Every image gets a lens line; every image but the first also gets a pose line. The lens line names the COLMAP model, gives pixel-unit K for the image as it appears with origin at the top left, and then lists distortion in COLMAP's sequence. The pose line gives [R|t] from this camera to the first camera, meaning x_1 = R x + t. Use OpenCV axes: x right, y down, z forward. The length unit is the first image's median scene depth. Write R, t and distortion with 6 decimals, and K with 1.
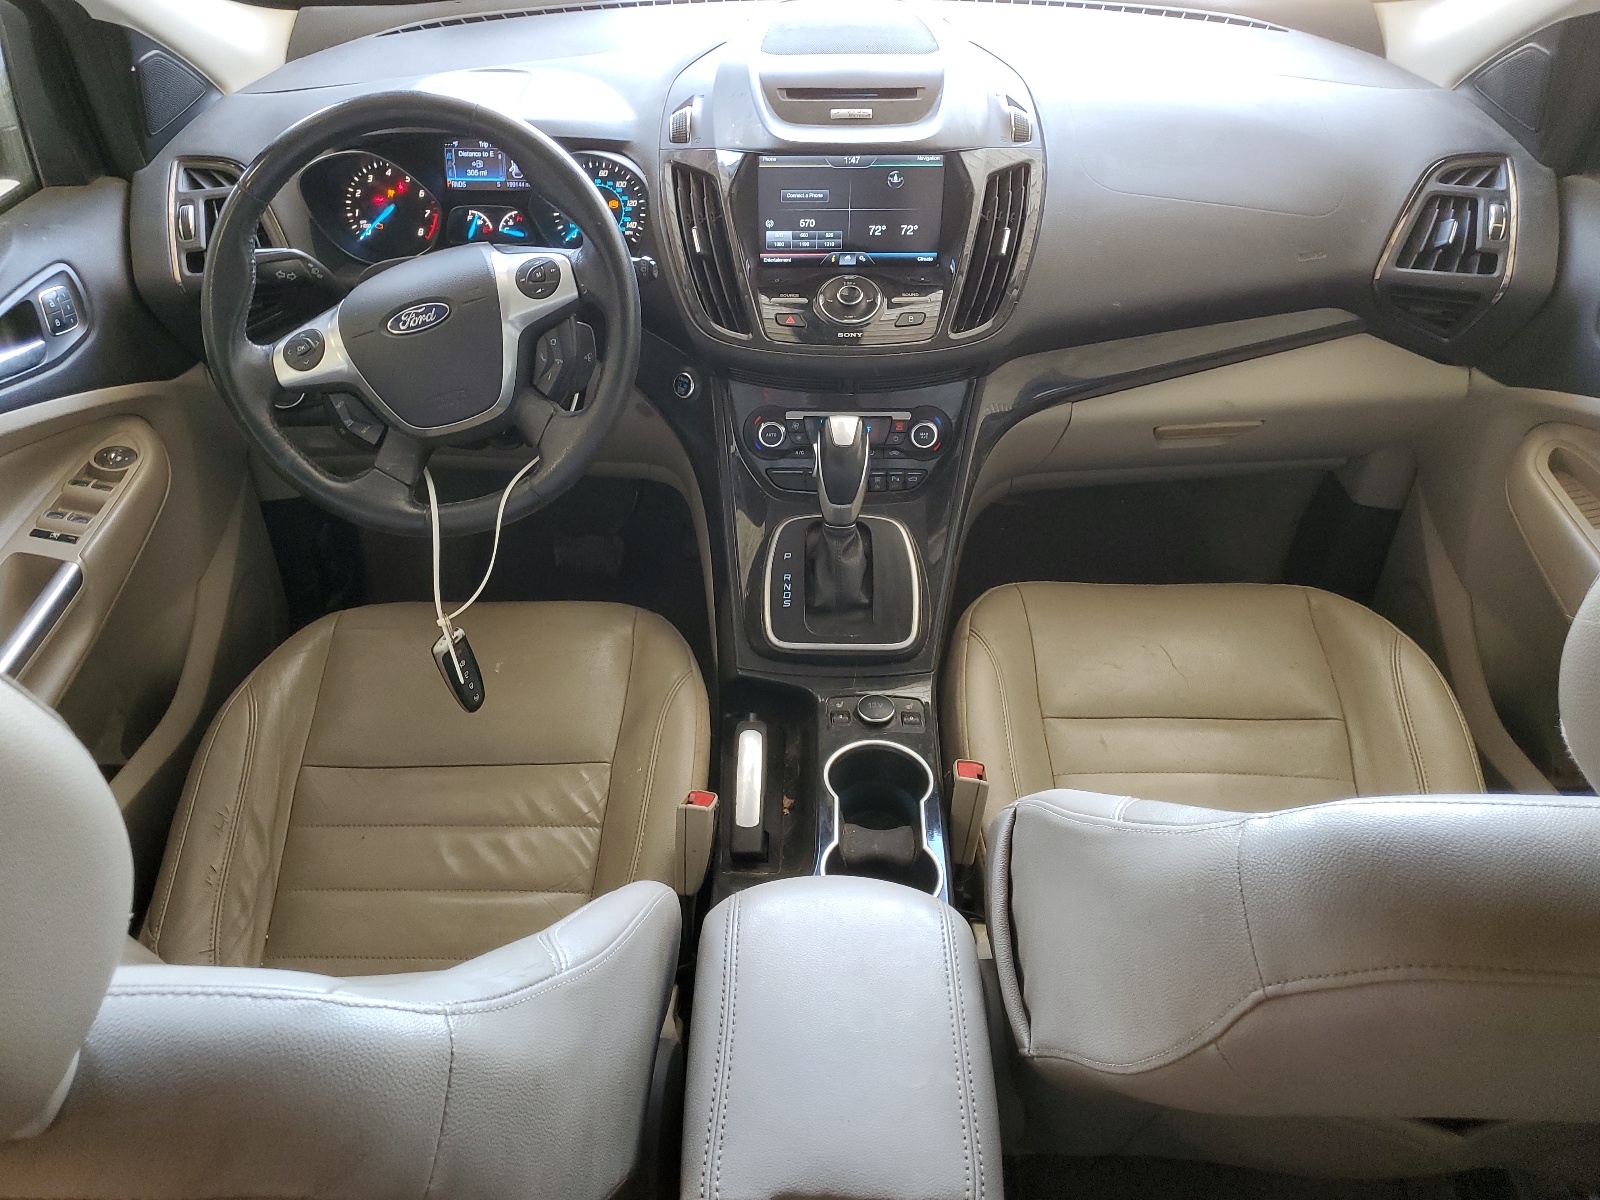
lens RADIAL K [[1201.3, 0, 795.3], [0, 1201.3, 602.5], [0, 0, 1]] dist [-0.042960, -0.002604]
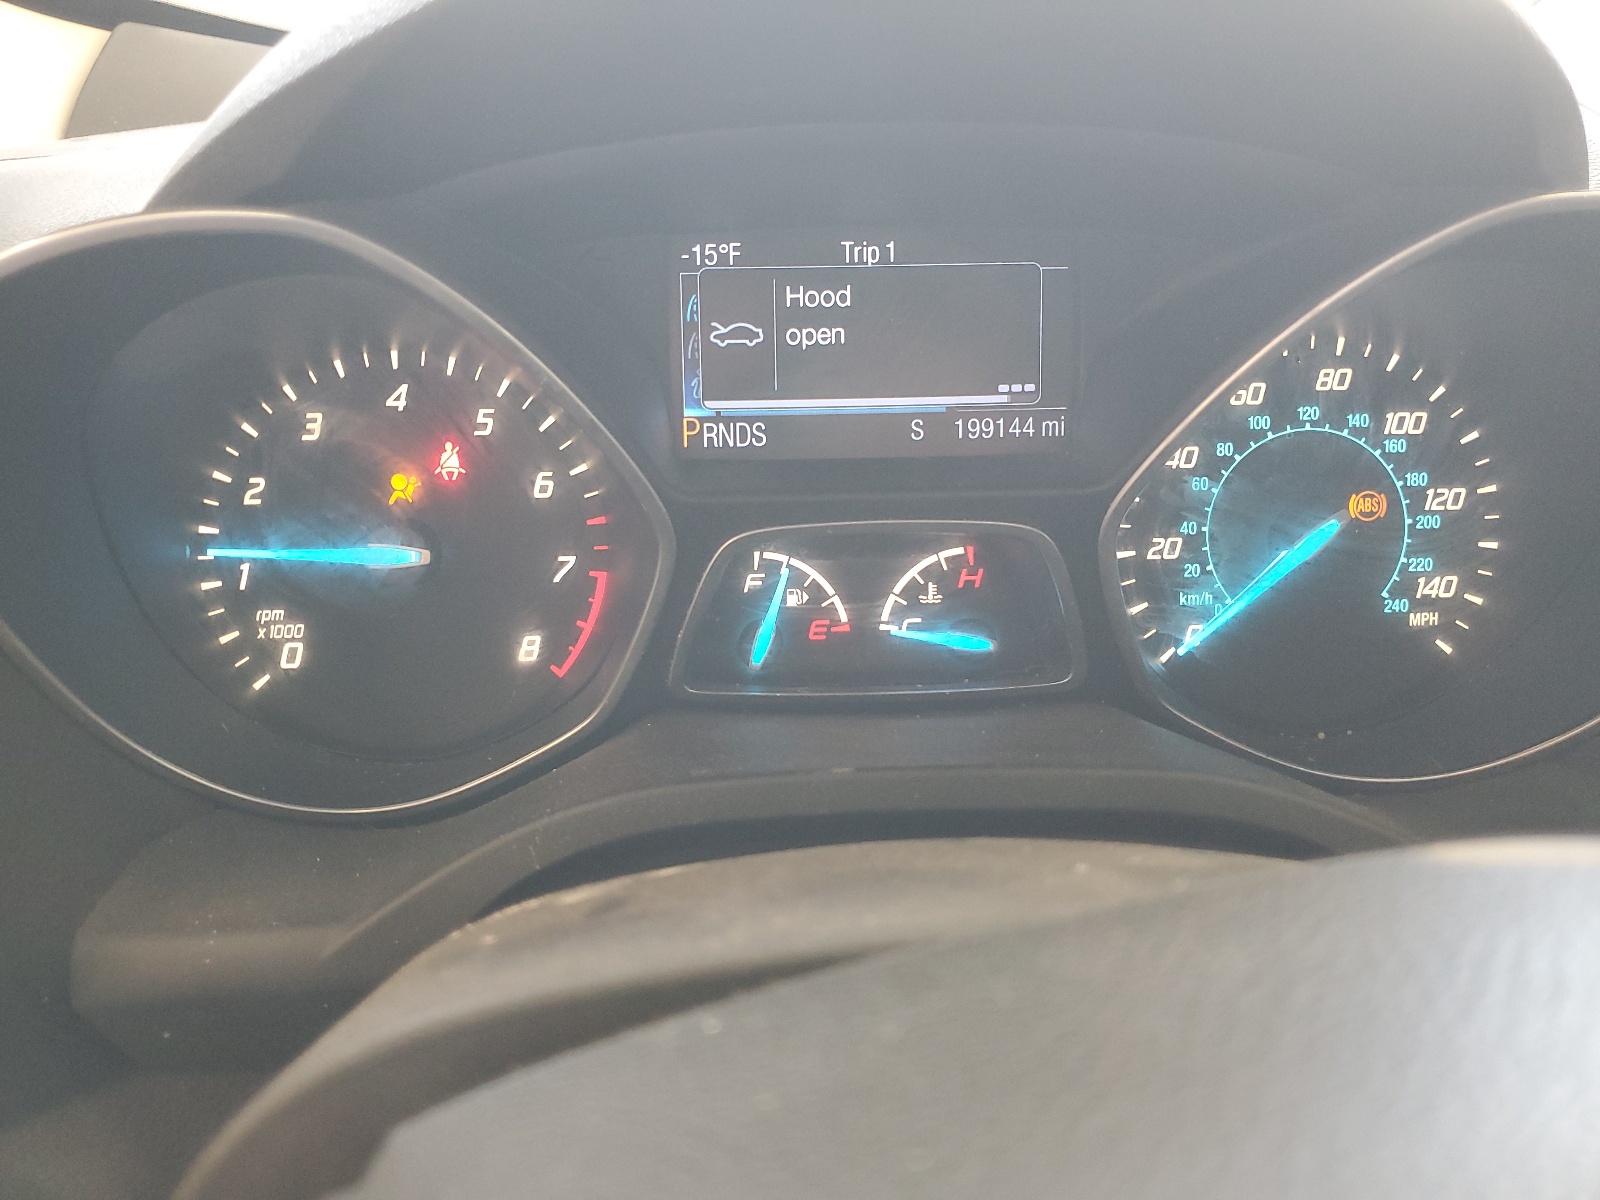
lens RADIAL K [[1201.3, 0, 805.1], [0, 1201.3, 601.6], [0, 0, 1]] dist [-0.042960, -0.002604]
pose [[0.997316, -0.041077, 0.060602, -0.278169], [0.057004, 0.955107, -0.290725, -0.252913], [-0.045940, 0.293399, 0.954886, 0.785091]]
